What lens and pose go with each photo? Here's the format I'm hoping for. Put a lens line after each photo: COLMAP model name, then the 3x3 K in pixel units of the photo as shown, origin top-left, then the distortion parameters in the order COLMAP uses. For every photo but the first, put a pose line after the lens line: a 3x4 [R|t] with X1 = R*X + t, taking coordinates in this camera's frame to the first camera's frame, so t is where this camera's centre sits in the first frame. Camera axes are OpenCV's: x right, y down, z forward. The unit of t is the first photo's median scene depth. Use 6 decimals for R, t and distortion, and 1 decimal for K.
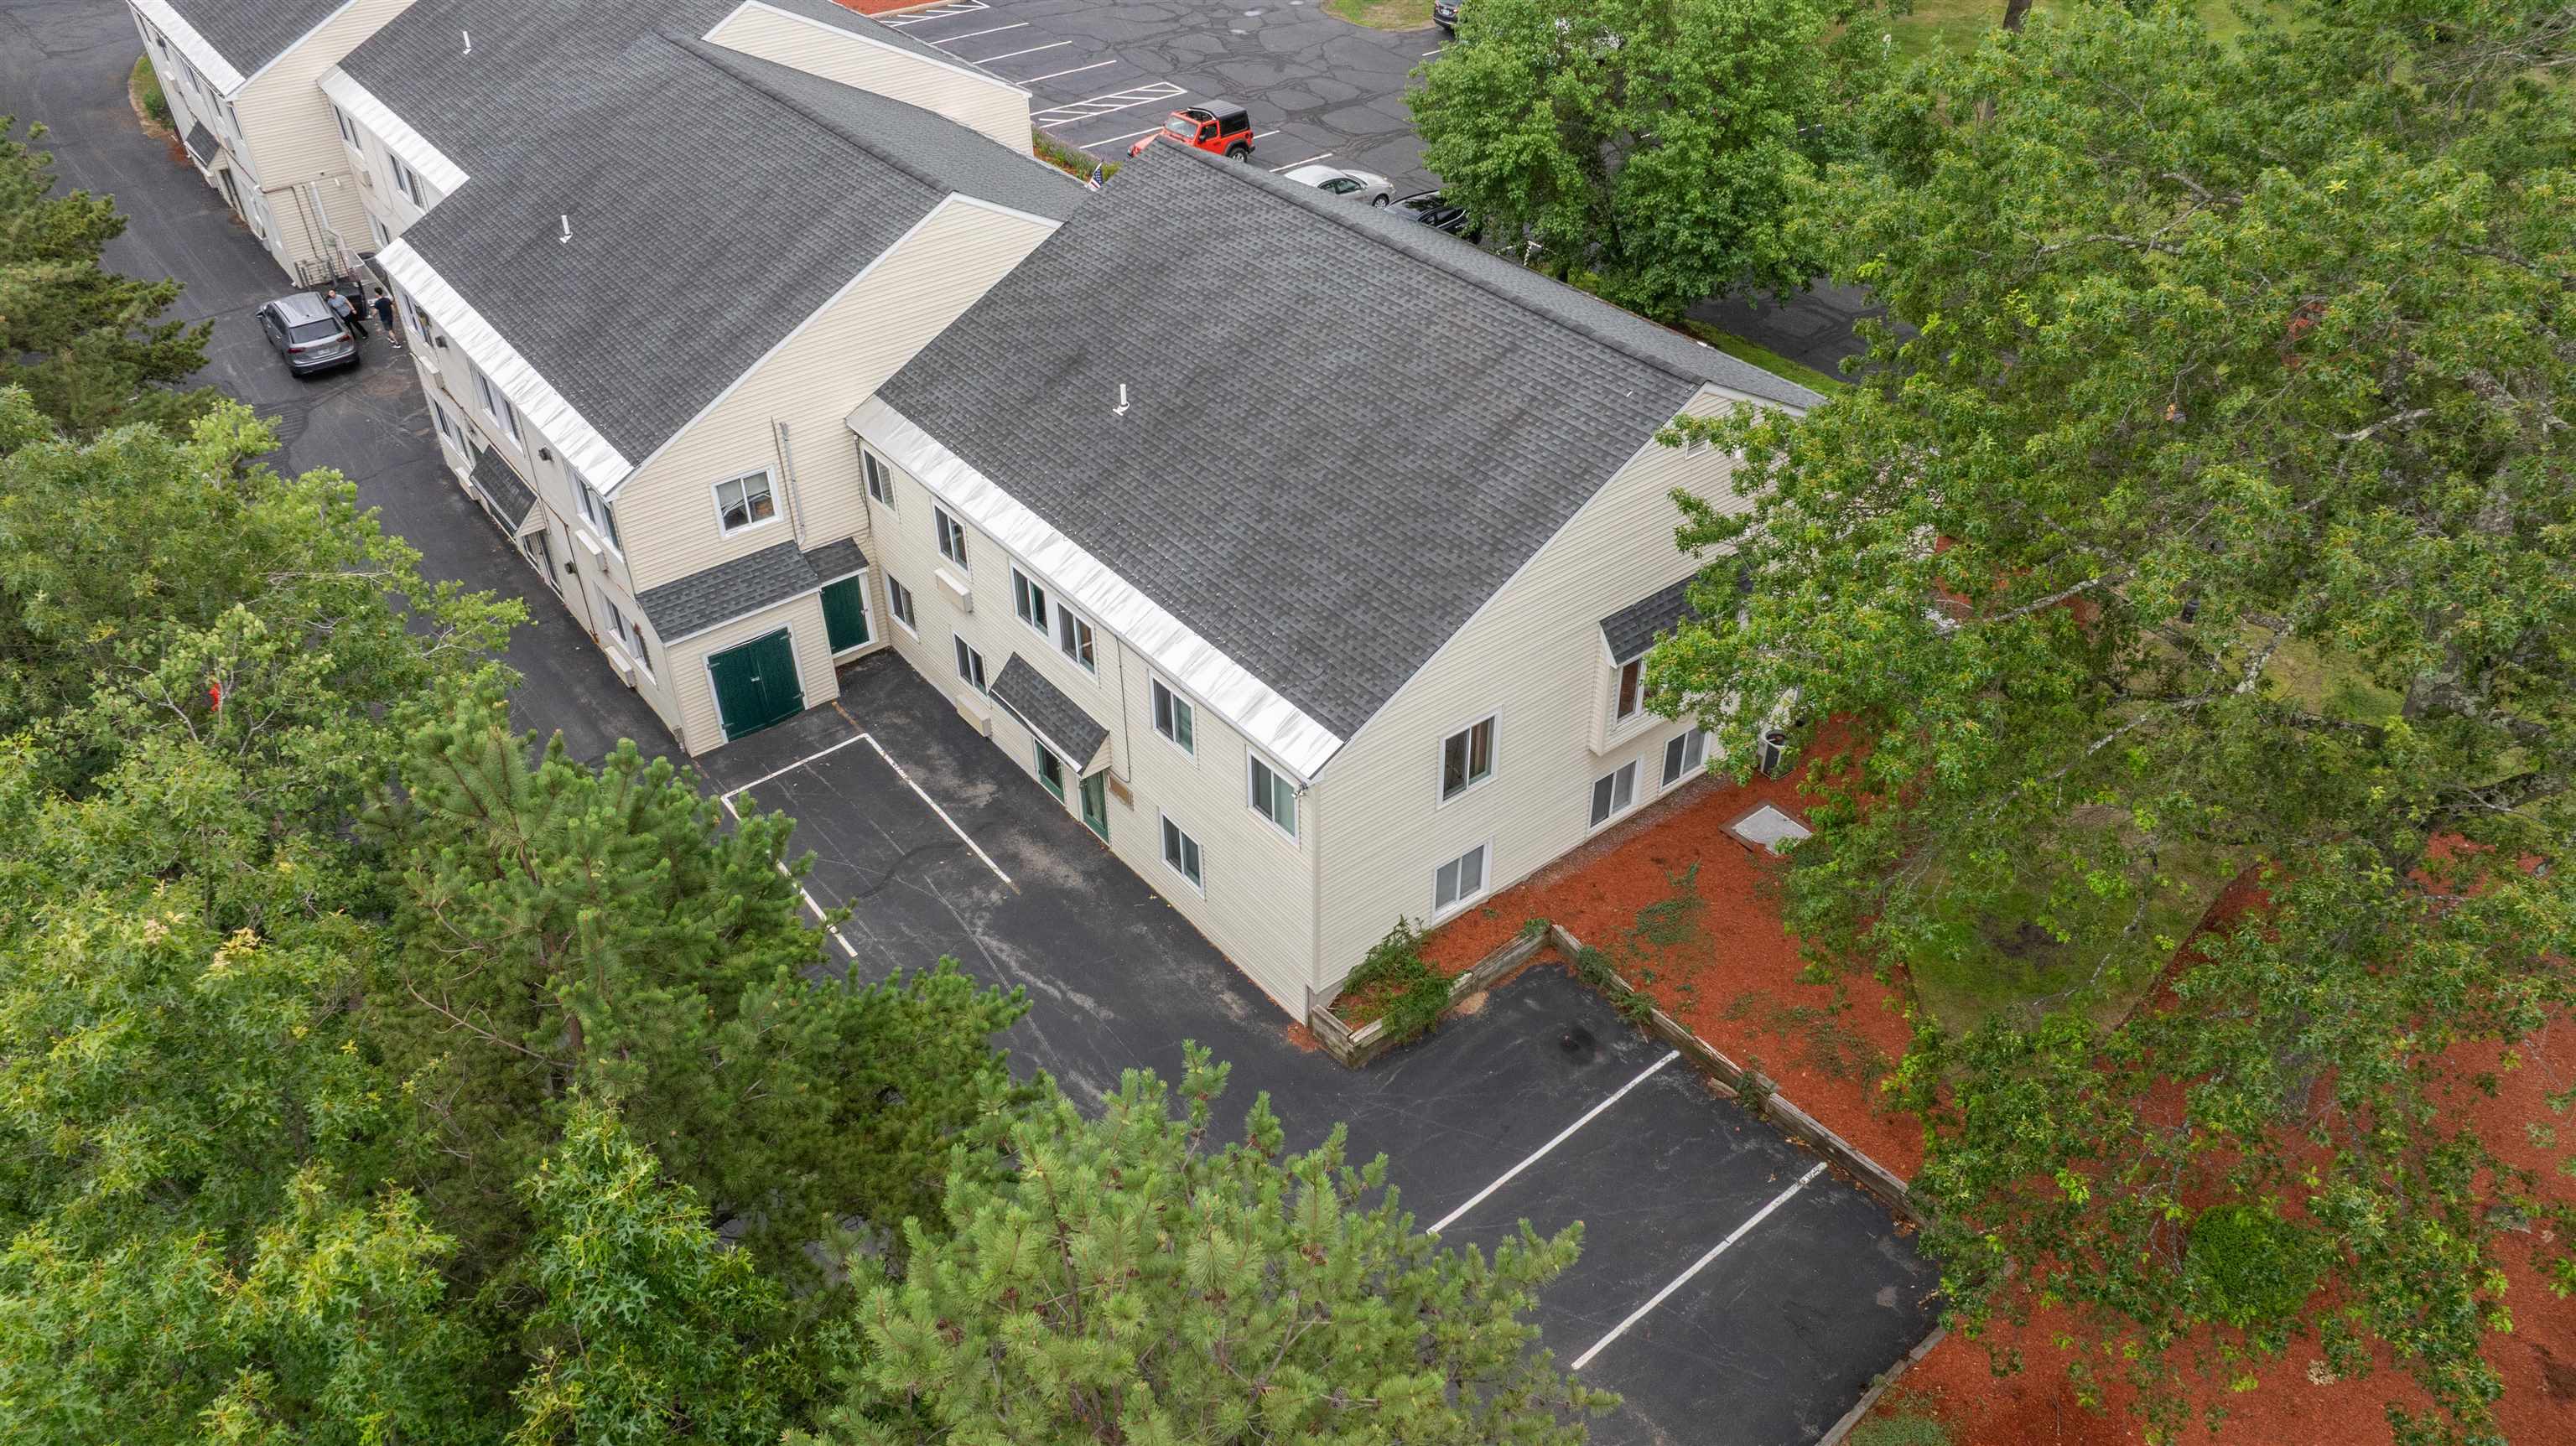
lens RADIAL K [[1808.7, 0, 1289.7], [0, 1808.7, 720.1], [0, 0, 1]] dist [-0.003793, 0.005056]
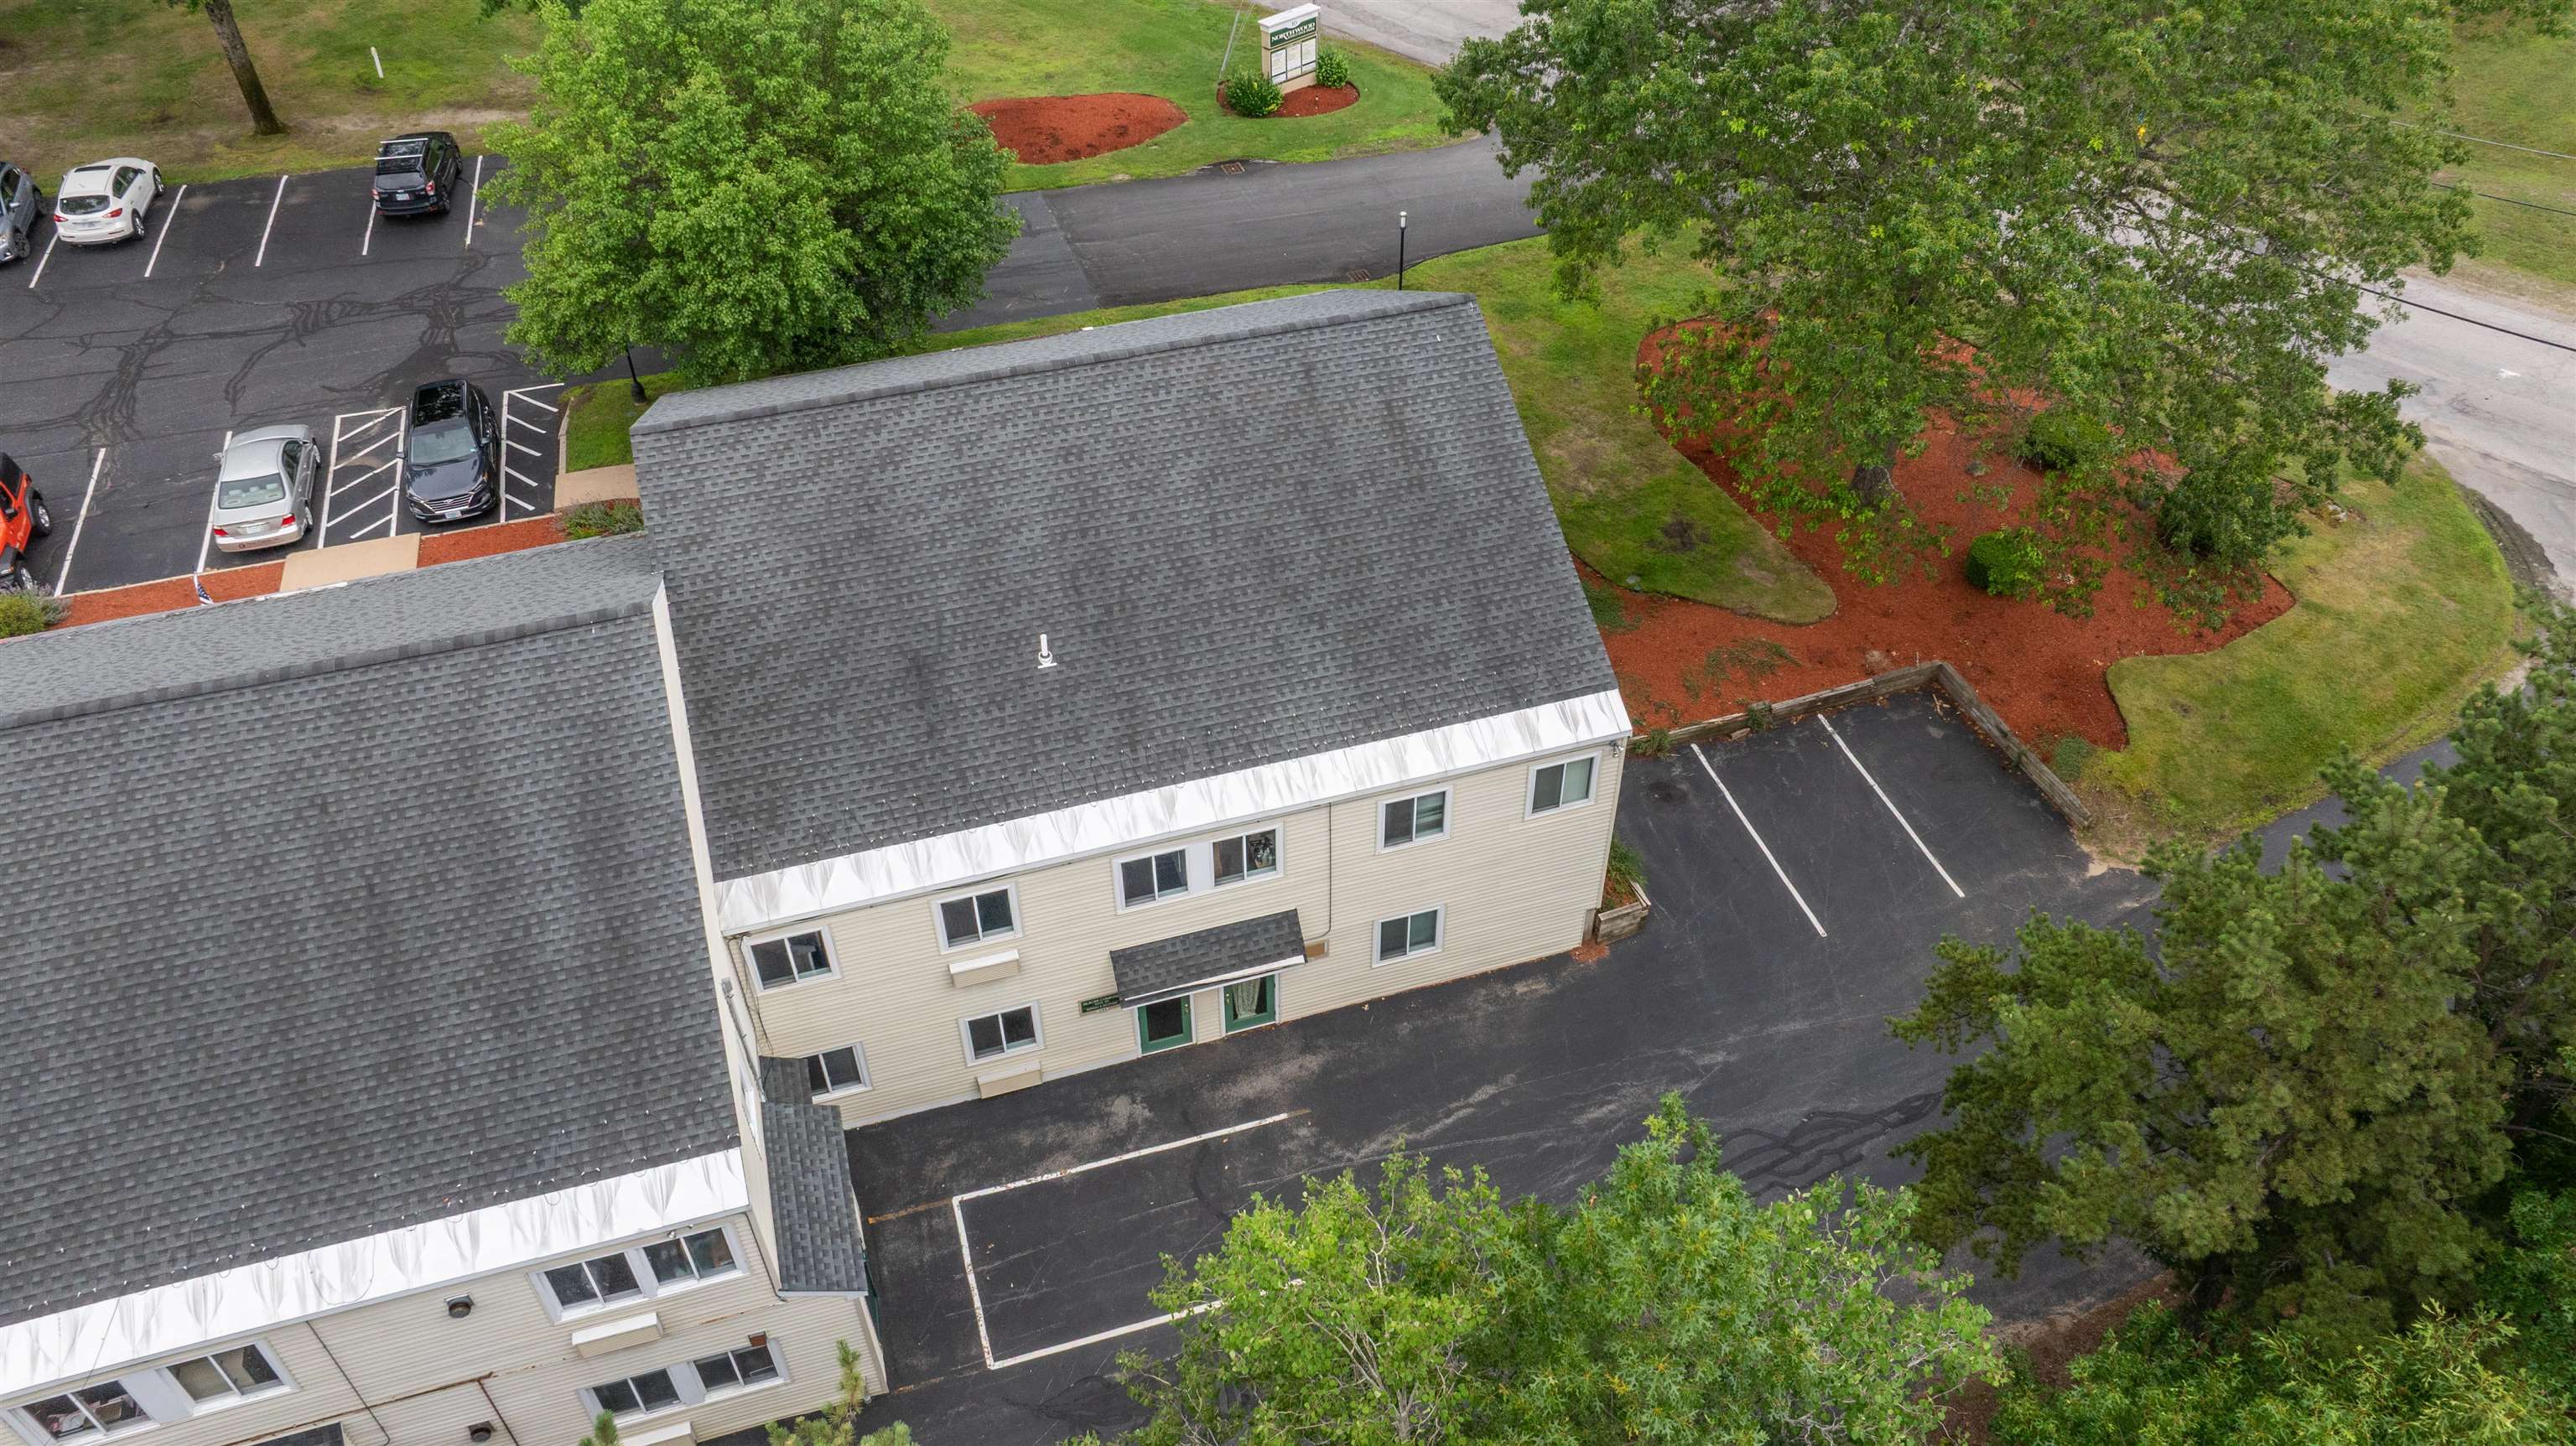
lens RADIAL K [[1808.7, 0, 1296.9], [0, 1808.7, 713.8], [0, 0, 1]] dist [-0.003793, 0.005056]
pose [[0.354752, -0.615413, 0.703859, -0.704178], [0.554144, 0.744742, 0.371865, -0.422841], [-0.753044, 0.258119, 0.605227, 0.385164]]
